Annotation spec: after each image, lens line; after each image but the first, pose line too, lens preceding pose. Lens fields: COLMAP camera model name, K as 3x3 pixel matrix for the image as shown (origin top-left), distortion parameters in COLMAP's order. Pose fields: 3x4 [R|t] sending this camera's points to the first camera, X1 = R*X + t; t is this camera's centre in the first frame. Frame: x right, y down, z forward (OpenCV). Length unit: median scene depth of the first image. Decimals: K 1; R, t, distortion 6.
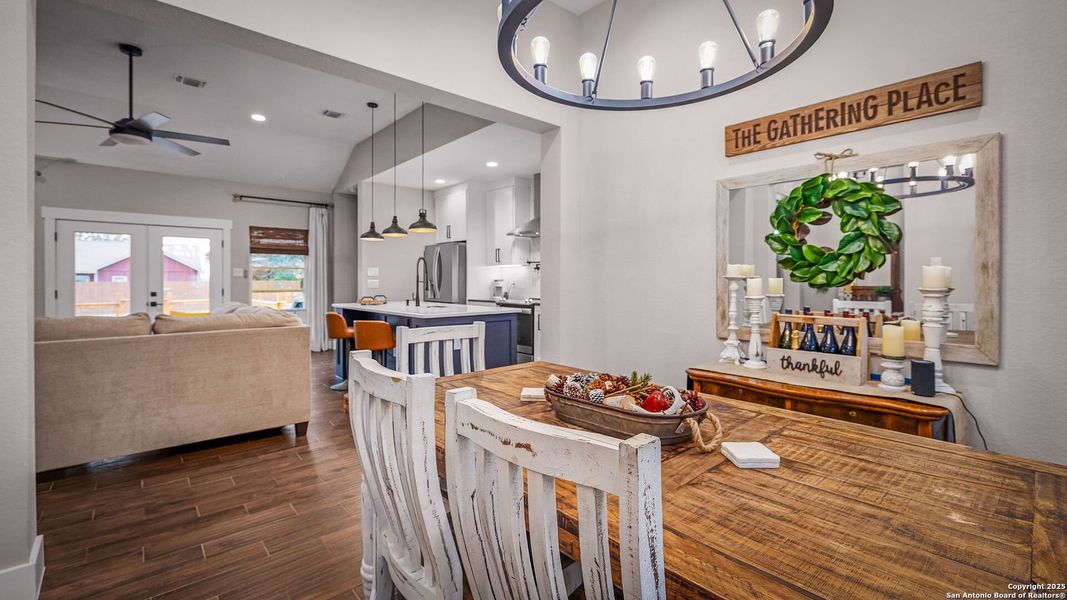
lens RADIAL K [[464.8, 0, 542.8], [0, 464.8, 274.4], [0, 0, 1]] dist [-0.002497, -0.000262]
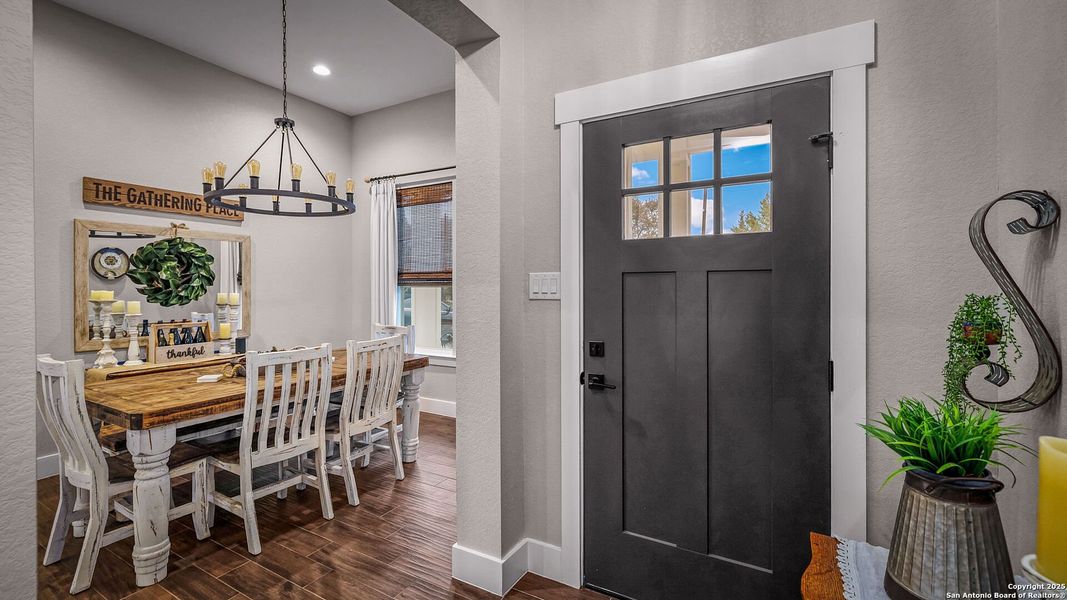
lens RADIAL K [[464.8, 0, 534.0], [0, 464.8, 294.1], [0, 0, 1]] dist [-0.002497, -0.000262]
pose [[-0.317186, -0.001454, 0.948362, -1.305599], [-0.004496, 0.999990, 0.000030, -0.019252], [-0.948353, -0.004255, -0.317189, 0.311956]]
